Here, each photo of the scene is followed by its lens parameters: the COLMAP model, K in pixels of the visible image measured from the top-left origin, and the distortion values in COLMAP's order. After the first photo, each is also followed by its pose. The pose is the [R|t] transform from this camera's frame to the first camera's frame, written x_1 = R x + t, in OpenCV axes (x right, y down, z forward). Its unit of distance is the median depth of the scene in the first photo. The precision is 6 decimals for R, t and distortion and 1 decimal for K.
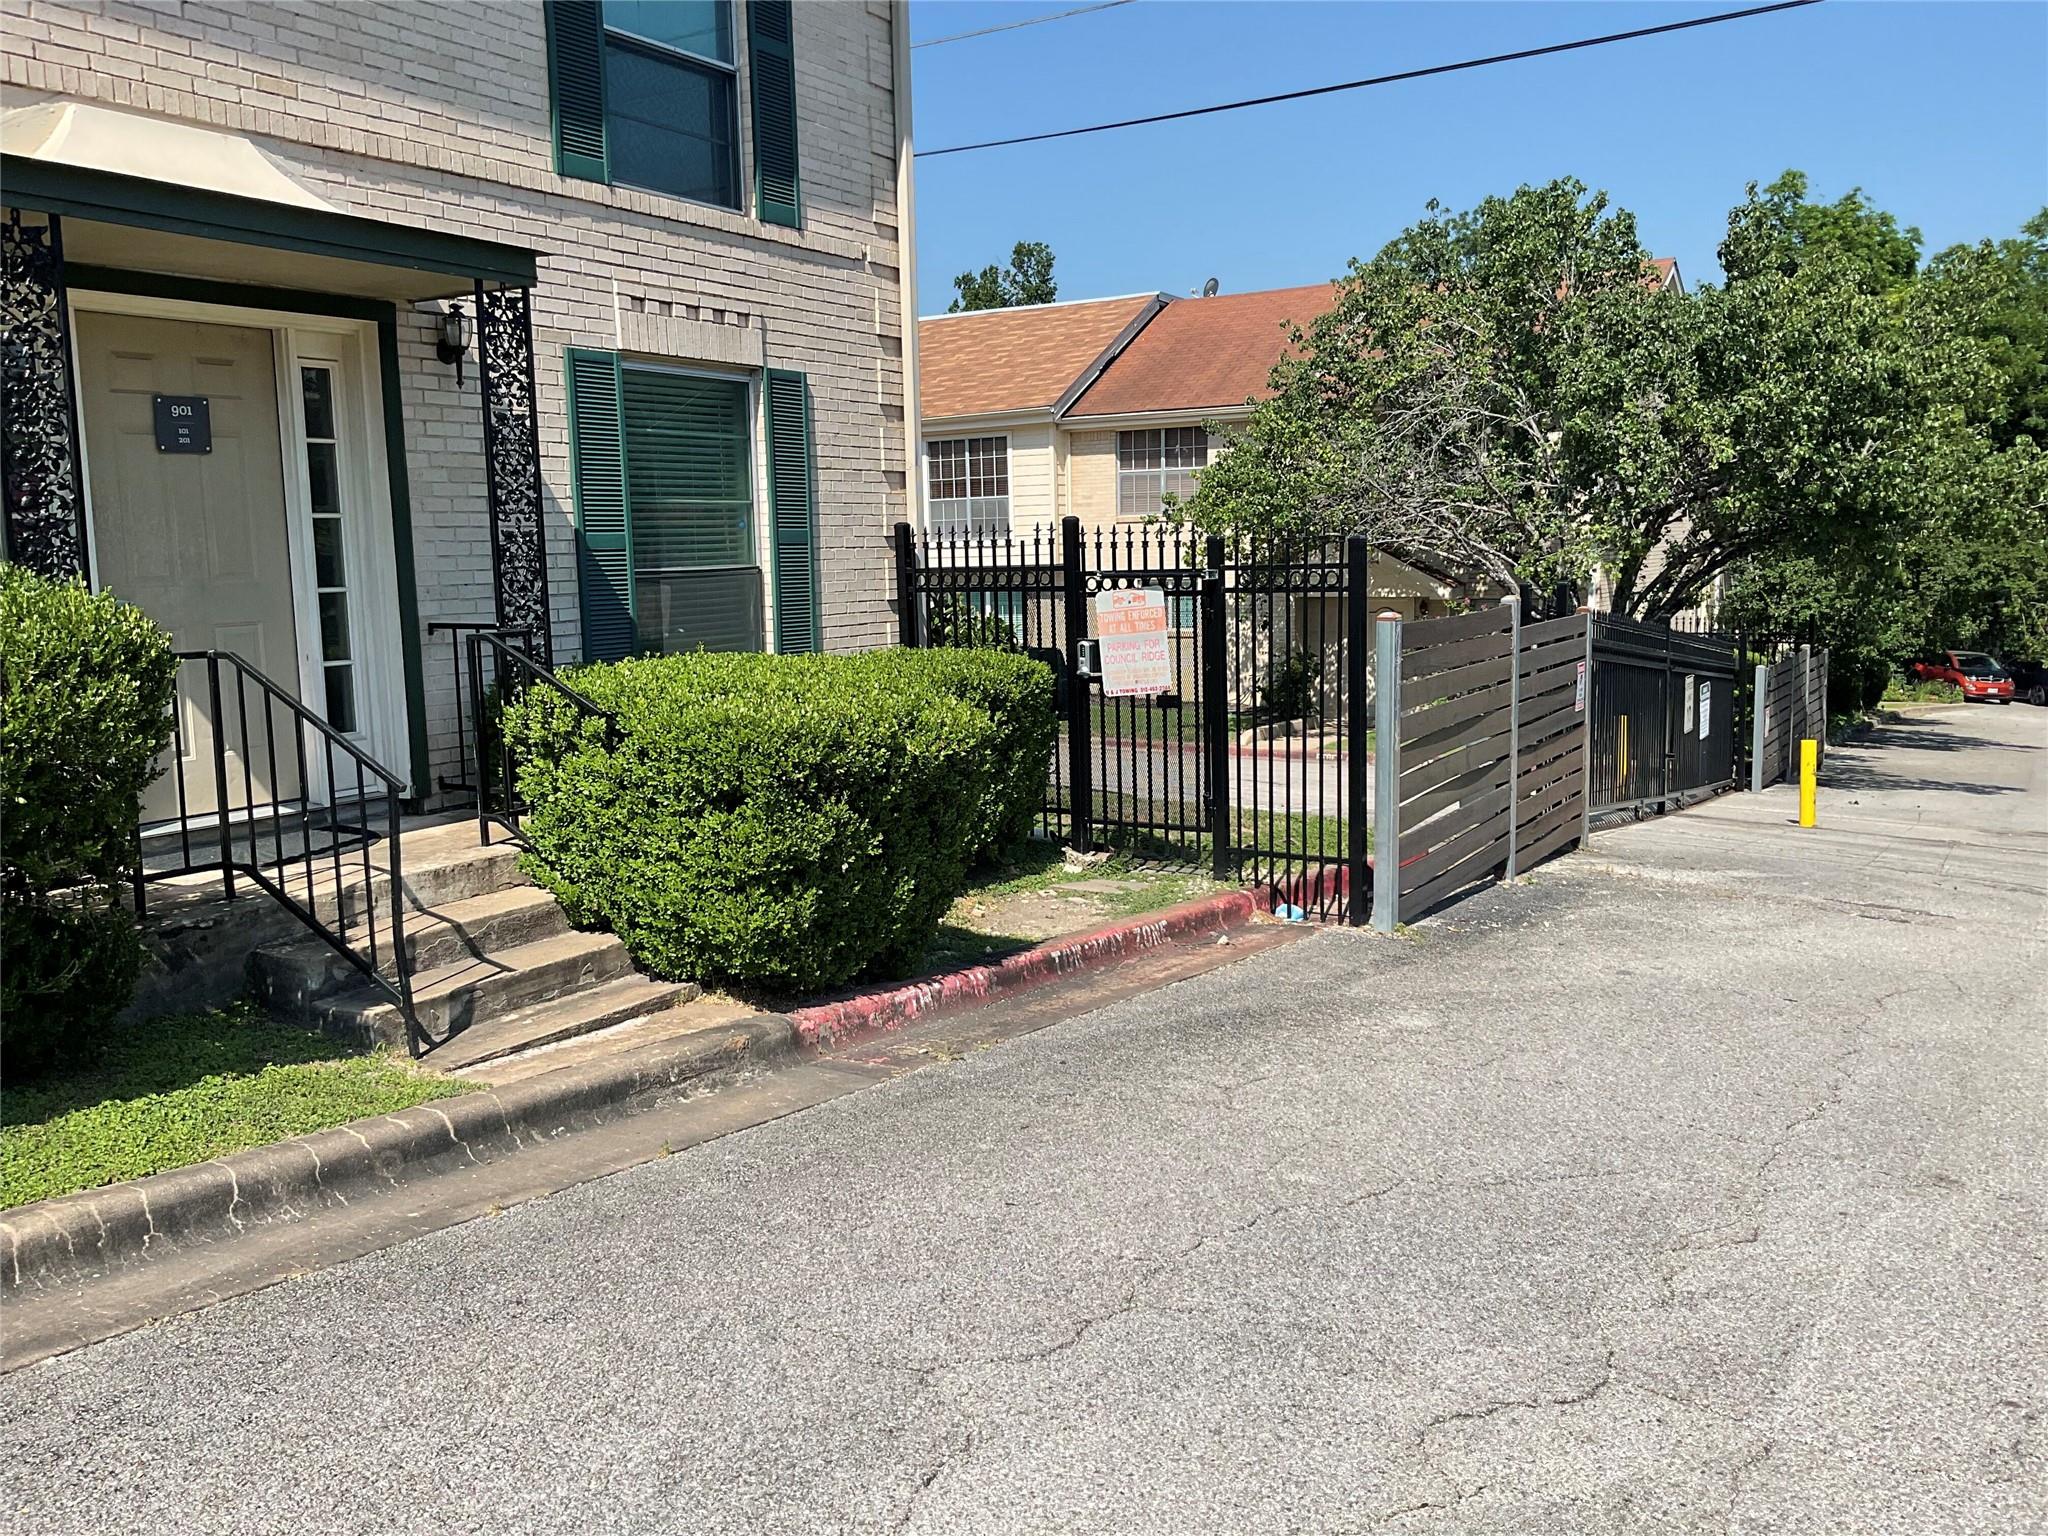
lens RADIAL K [[1698.1, 0, 1018.2], [0, 1698.1, 796.7], [0, 0, 1]] dist [0.104304, -0.235493]
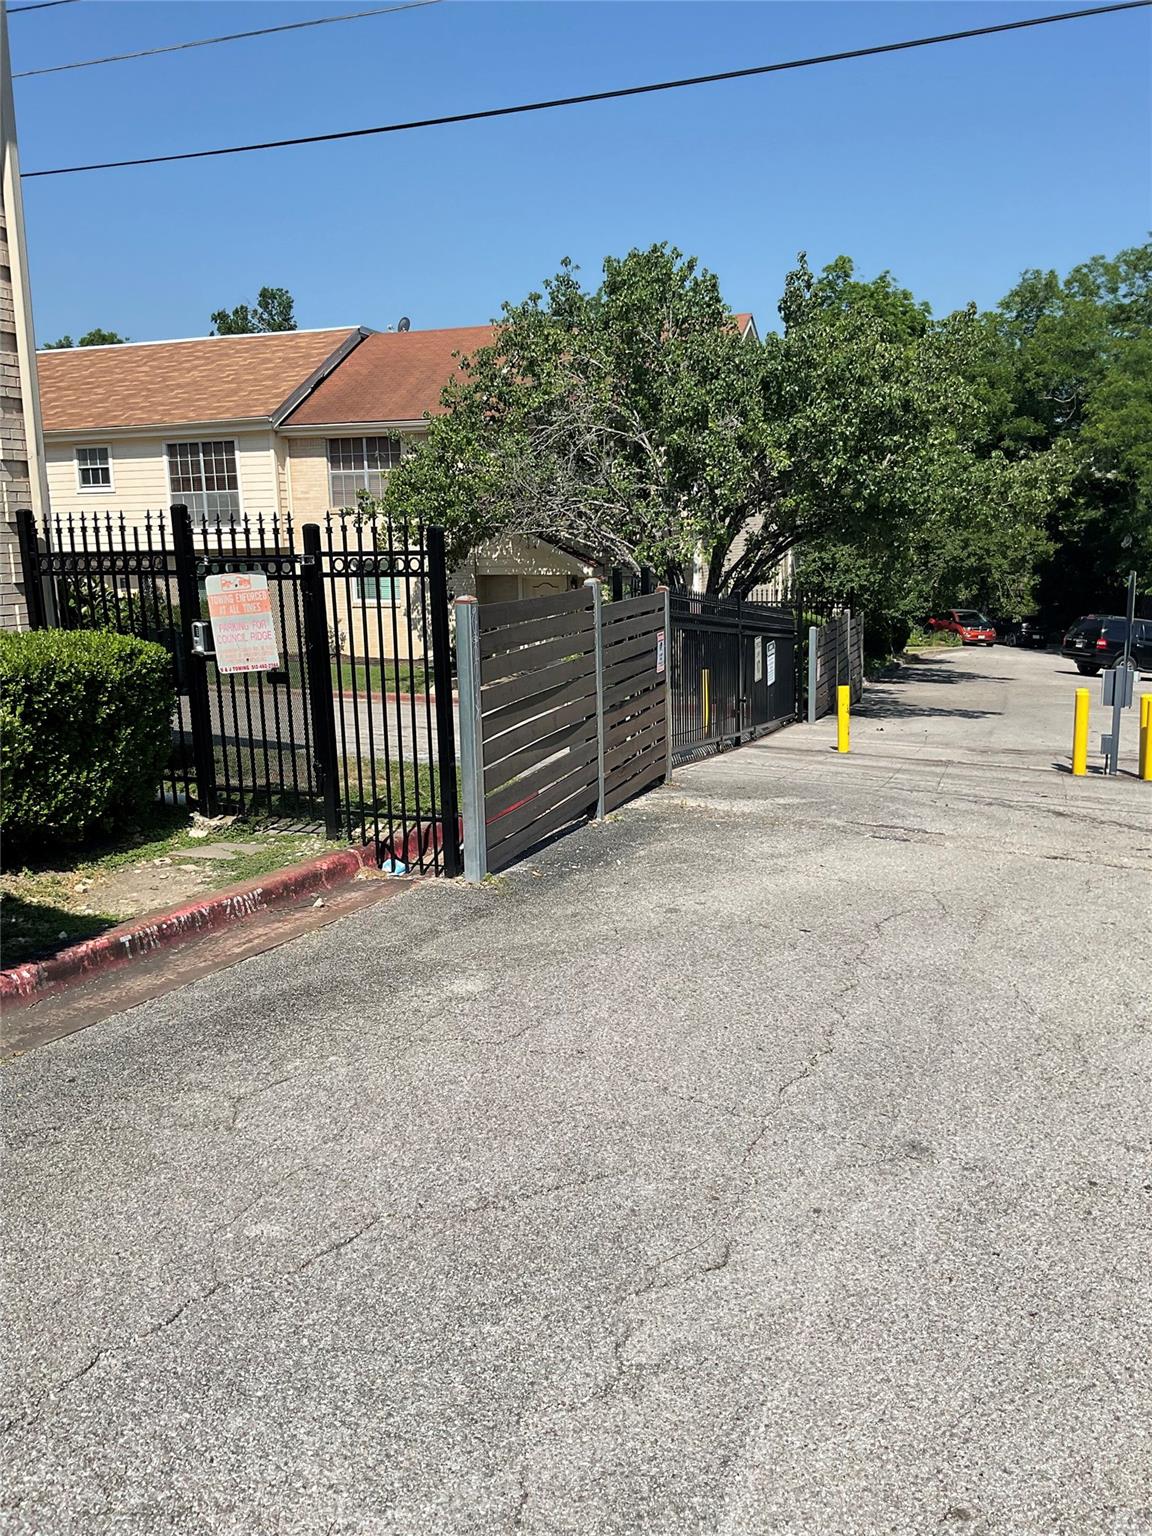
lens RADIAL K [[1273.5, 0, 576.0], [0, 1273.5, 768.0], [0, 0, 1]] dist [0.104304, -0.235493]
pose [[0.977879, -0.036331, 0.205991, 0.080858], [0.029017, 0.998840, 0.038422, -0.018823], [-0.207148, -0.031595, 0.977799, 0.124190]]
